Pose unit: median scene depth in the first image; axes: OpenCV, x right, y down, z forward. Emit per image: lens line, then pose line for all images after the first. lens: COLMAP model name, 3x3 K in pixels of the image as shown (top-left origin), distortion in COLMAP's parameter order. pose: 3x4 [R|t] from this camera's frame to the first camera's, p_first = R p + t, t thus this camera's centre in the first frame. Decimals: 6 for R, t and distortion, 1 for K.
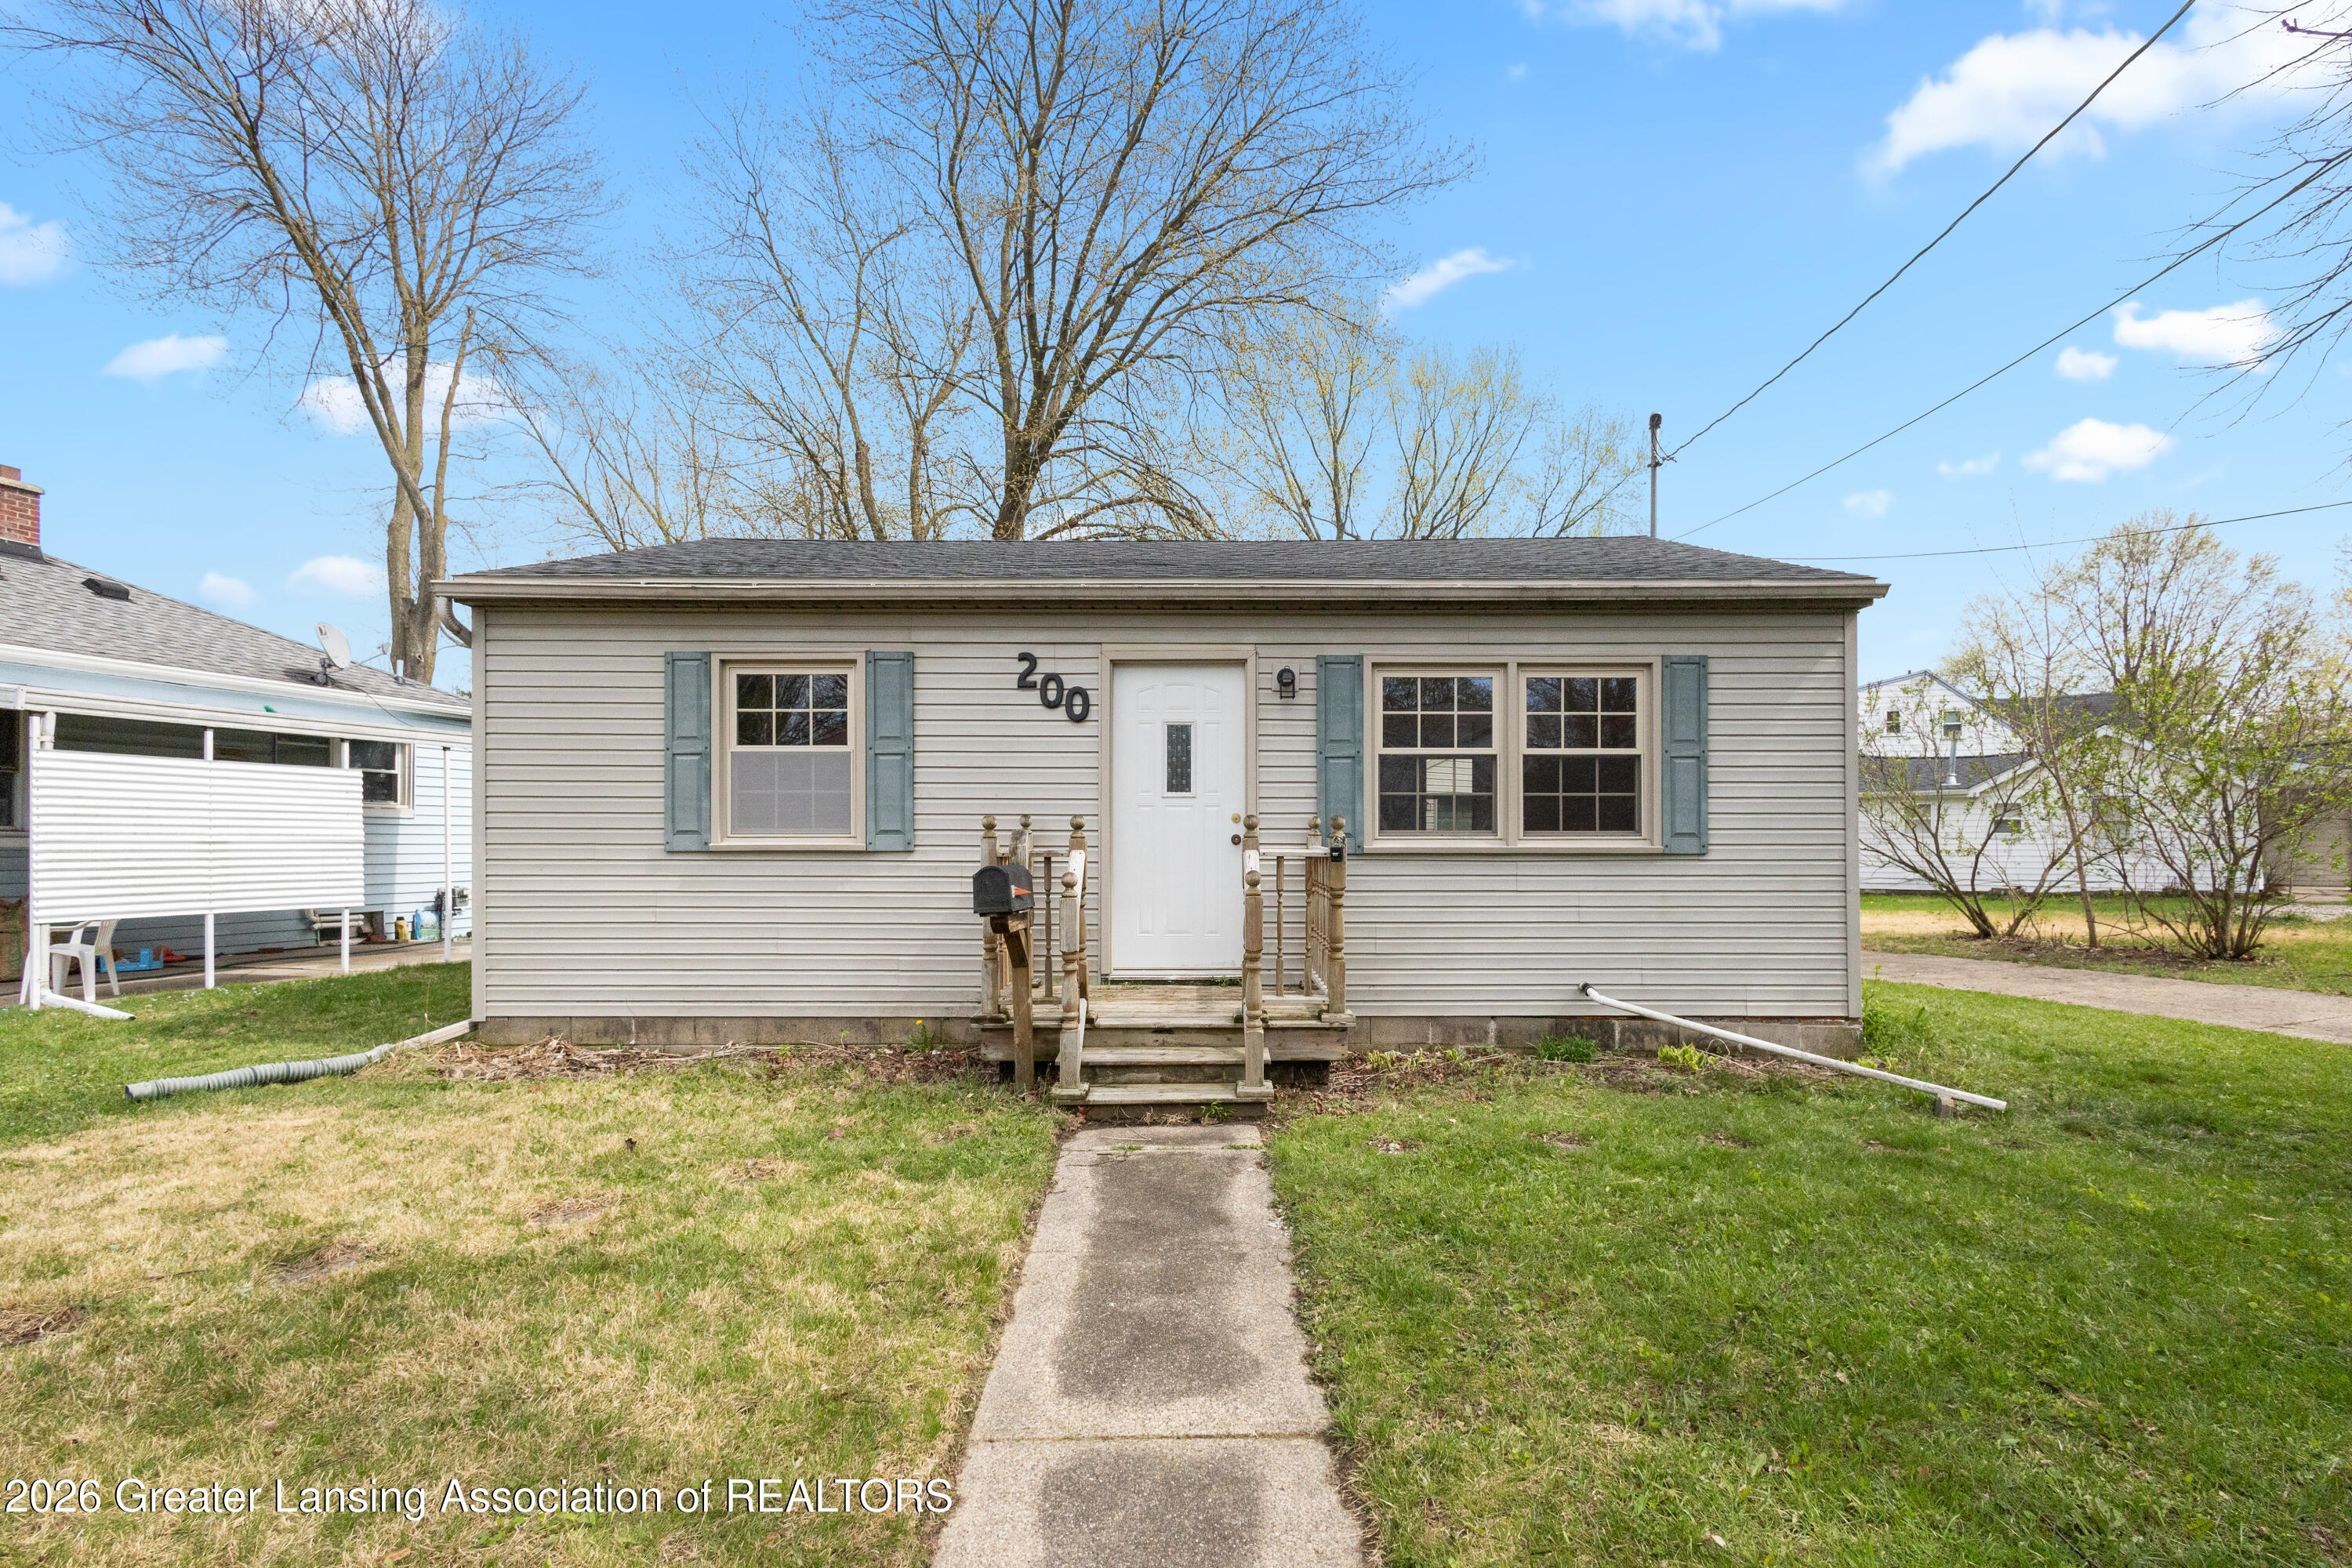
lens RADIAL K [[1103.5, 0, 1176.0], [0, 1103.5, 784.0], [0, 0, 1]] dist [0.005472, 0.000427]
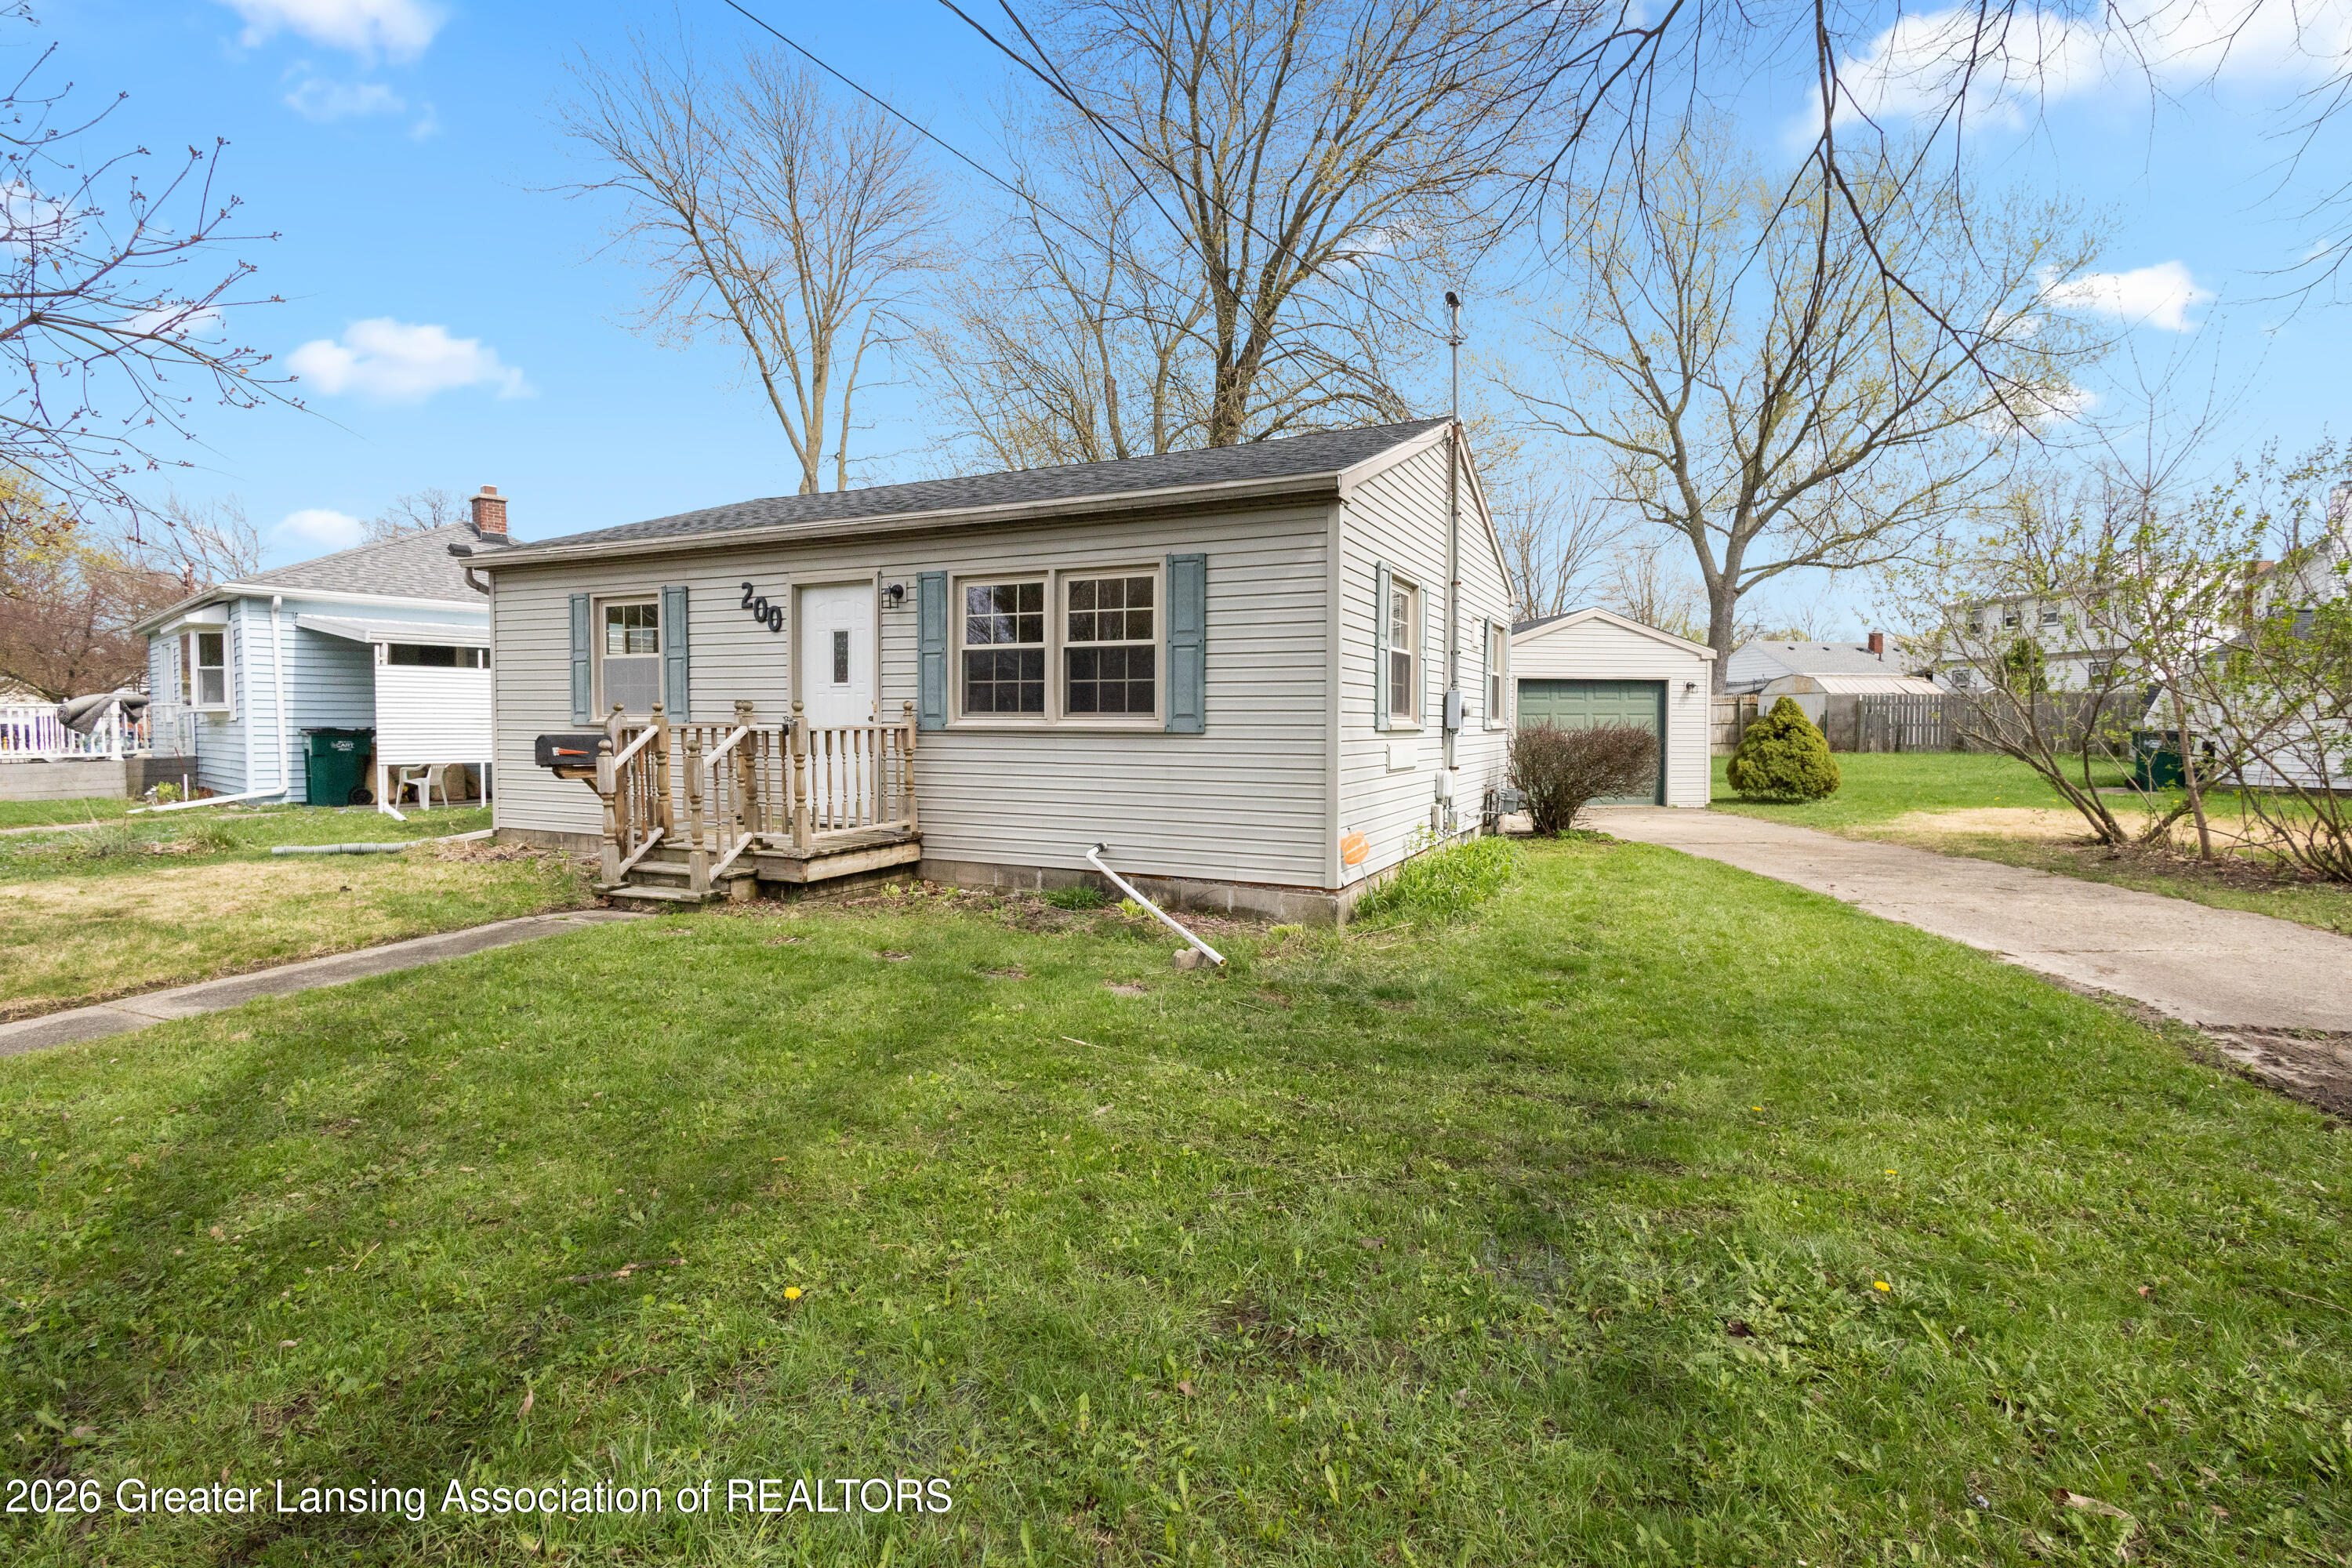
lens RADIAL K [[1057.4, 0, 1174.5], [0, 1057.4, 704.7], [0, 0, 1]] dist [-0.000938, 0.000556]
pose [[0.905694, -0.002588, -0.423925, 0.898687], [0.017800, 0.999332, 0.031928, 0.000452], [0.423559, -0.036463, 0.905134, 0.028737]]
